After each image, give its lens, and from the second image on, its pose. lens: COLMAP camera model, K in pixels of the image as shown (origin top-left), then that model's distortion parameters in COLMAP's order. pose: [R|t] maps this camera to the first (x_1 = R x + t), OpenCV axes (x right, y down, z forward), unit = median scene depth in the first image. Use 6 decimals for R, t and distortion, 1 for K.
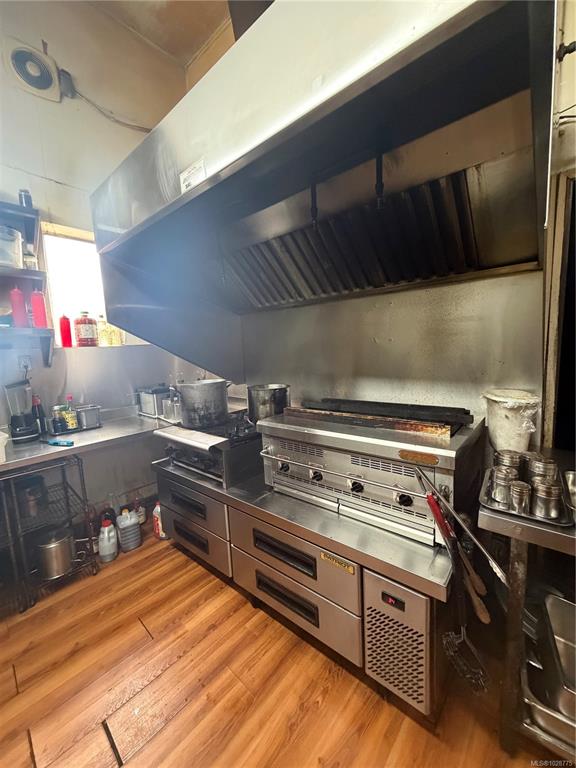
lens RADIAL K [[303.9, 0, 284.5], [0, 303.9, 383.4], [0, 0, 1]] dist [-0.000057, -0.000174]
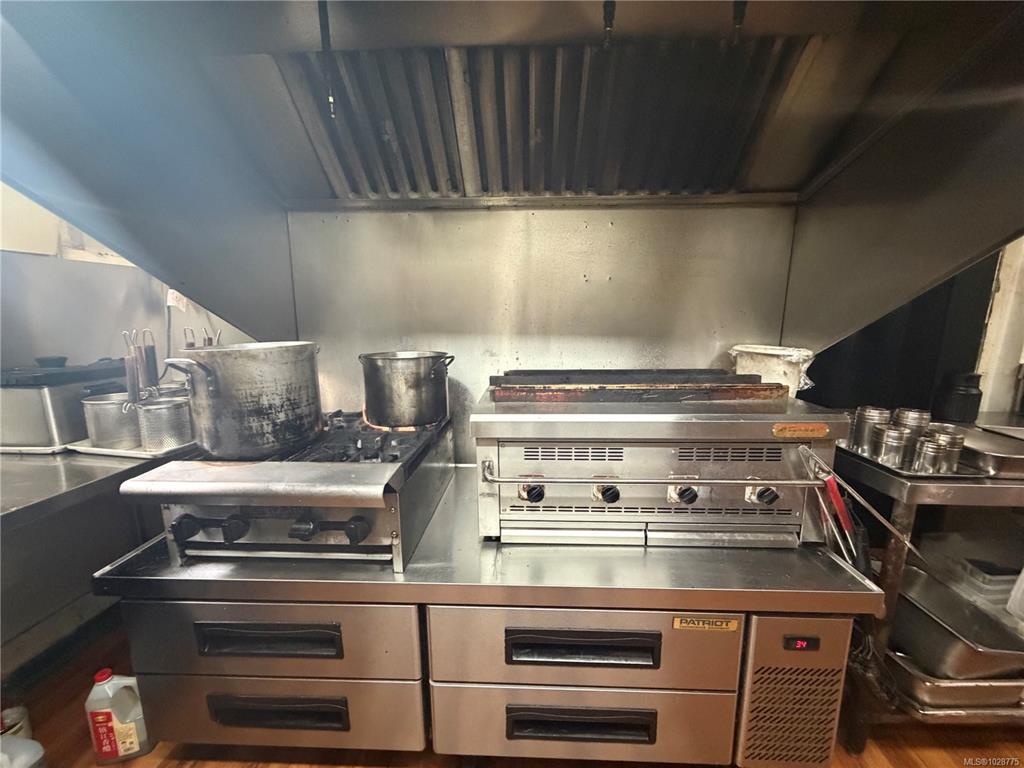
lens RADIAL K [[426.1, 0, 557.7], [0, 426.1, 348.1], [0, 0, 1]] dist [0.006780, -0.000521]
pose [[0.779554, -0.042146, 0.624916, -0.406106], [0.023203, 0.998992, 0.038430, -0.014865], [-0.625906, -0.015458, 0.779746, 0.351692]]
